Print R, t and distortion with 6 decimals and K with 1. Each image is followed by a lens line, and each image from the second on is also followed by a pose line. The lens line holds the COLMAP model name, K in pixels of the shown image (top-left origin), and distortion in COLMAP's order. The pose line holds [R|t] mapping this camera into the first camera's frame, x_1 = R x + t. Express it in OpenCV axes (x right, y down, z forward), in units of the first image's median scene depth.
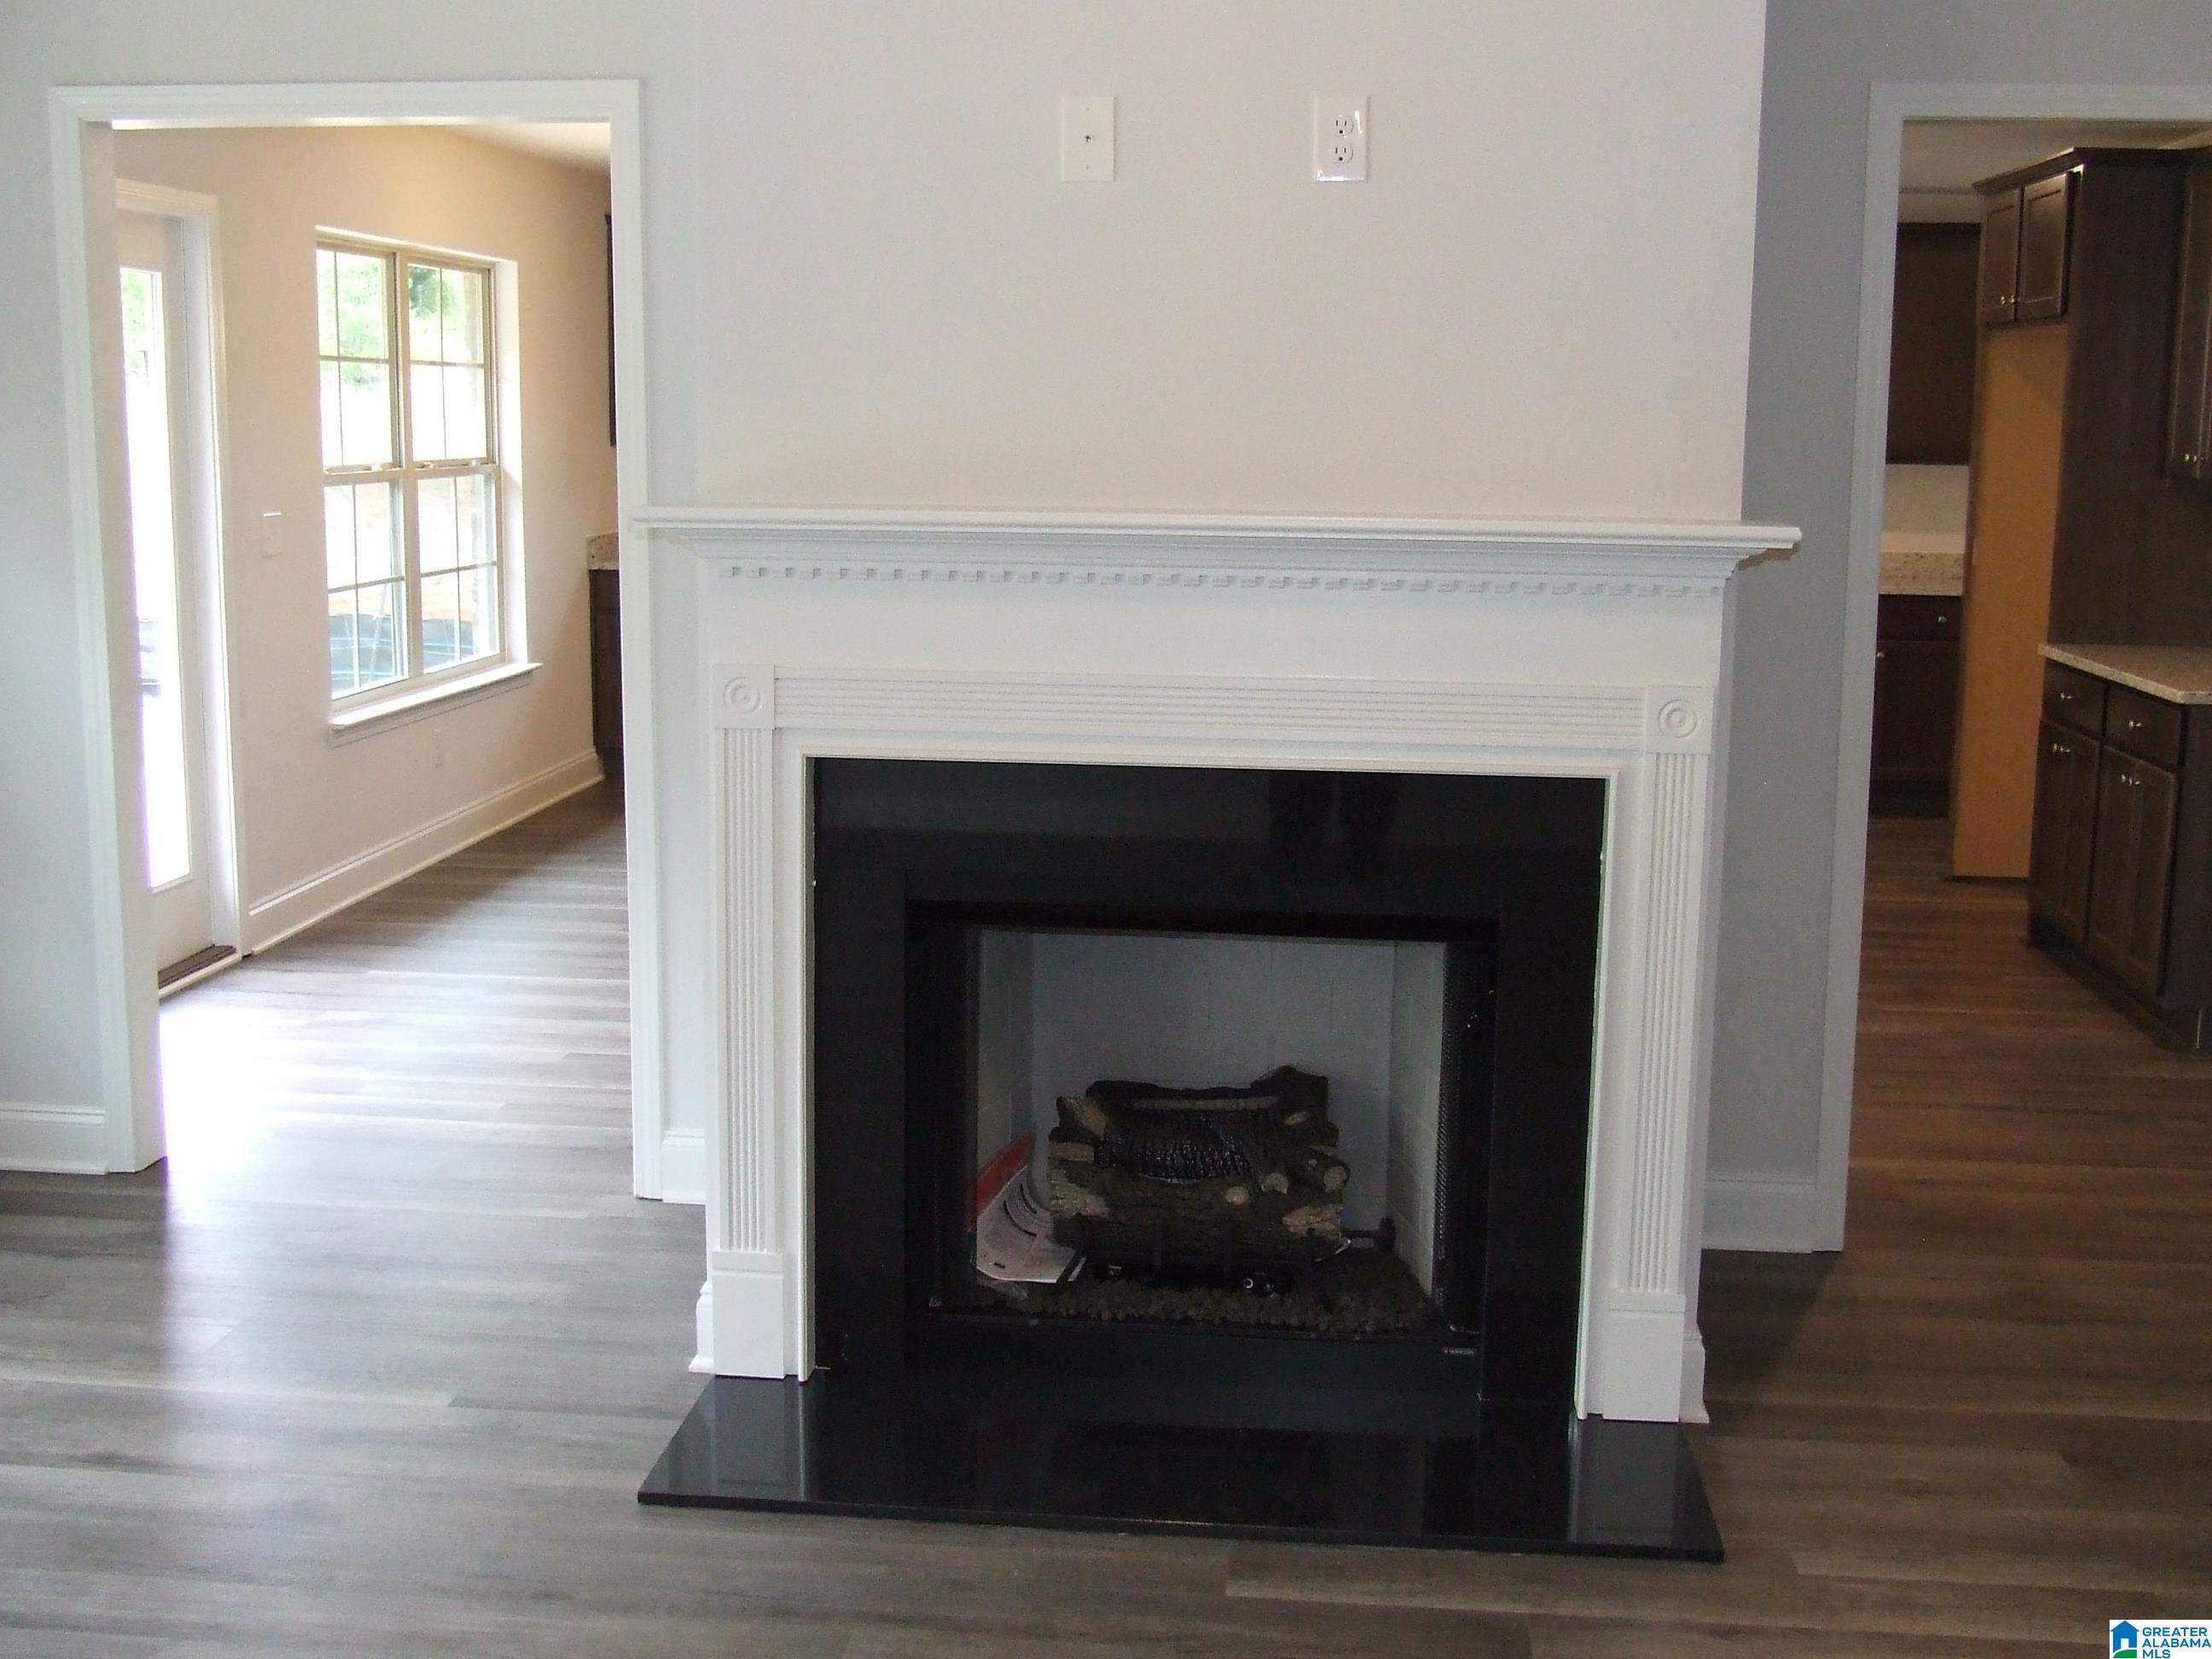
lens RADIAL K [[2421.2, 0, 1099.2], [0, 2421.2, 815.2], [0, 0, 1]] dist [-0.105828, 0.143690]
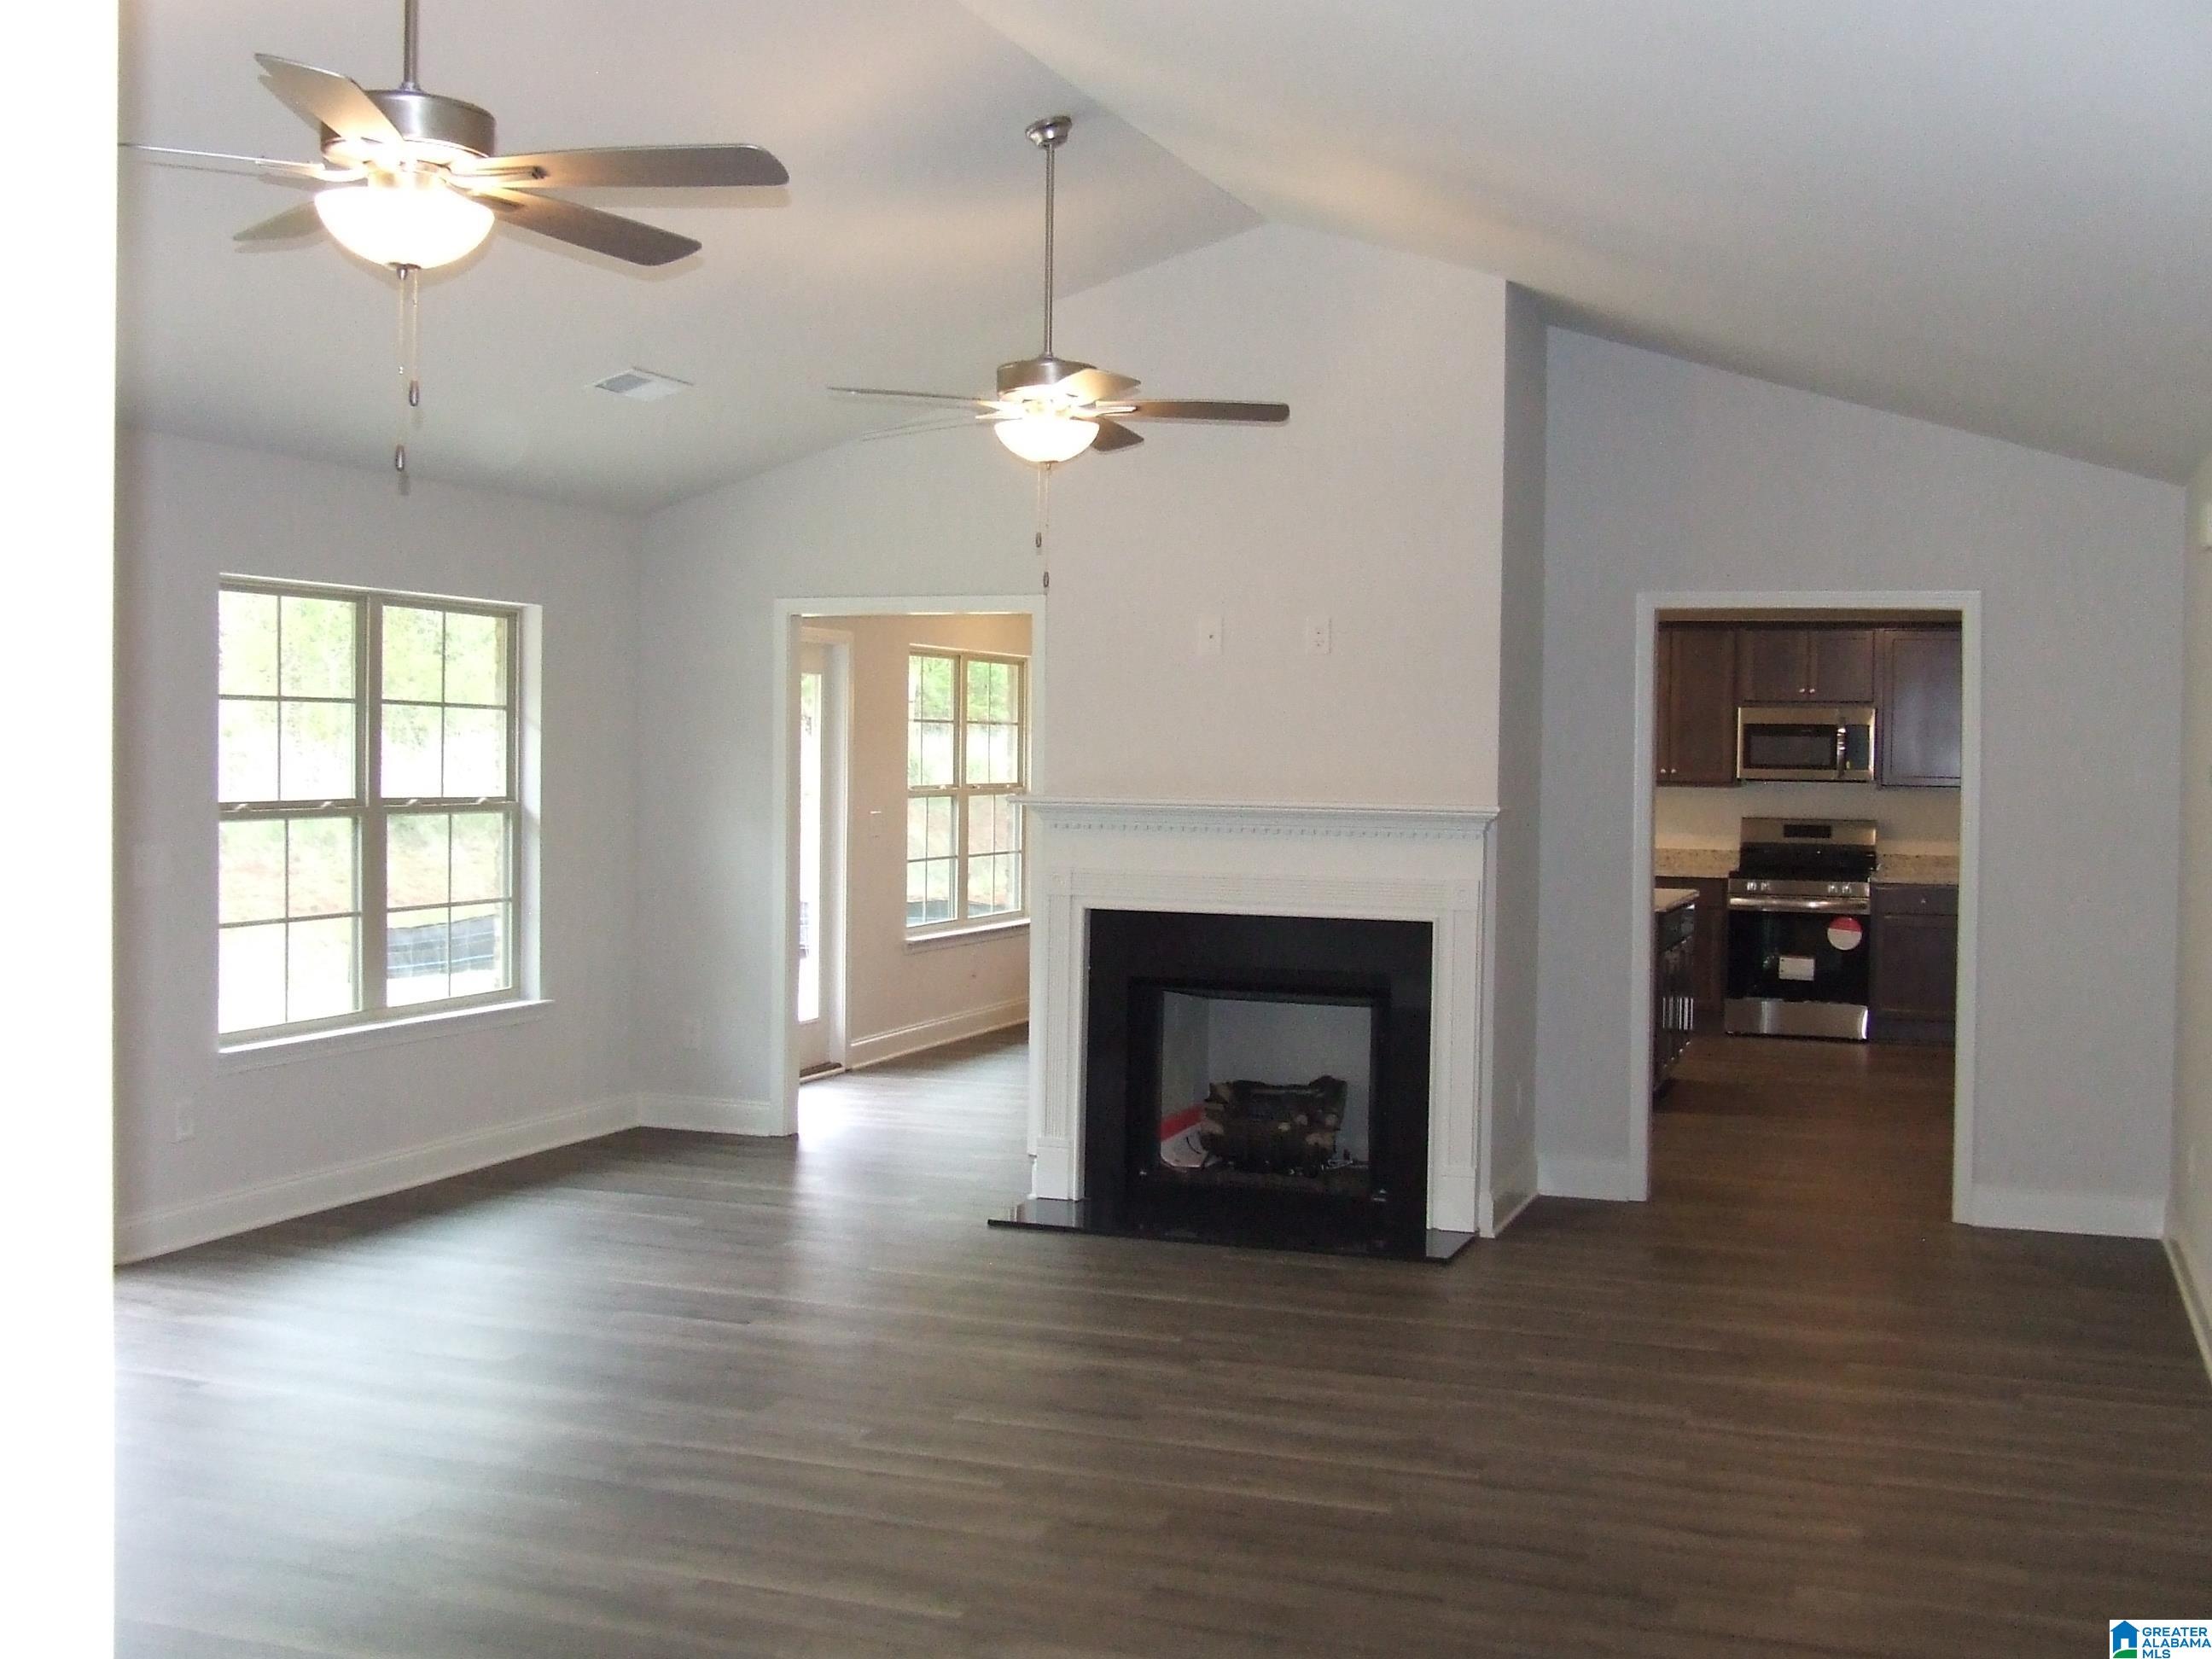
lens RADIAL K [[2421.2, 0, 1099.2], [0, 2421.2, 815.2], [0, 0, 1]] dist [-0.105828, 0.143690]
pose [[0.968052, 0.006417, -0.250666, 0.343195], [-0.041352, 0.990070, -0.134355, 0.144321], [0.247314, 0.140428, 0.958705, -0.874949]]
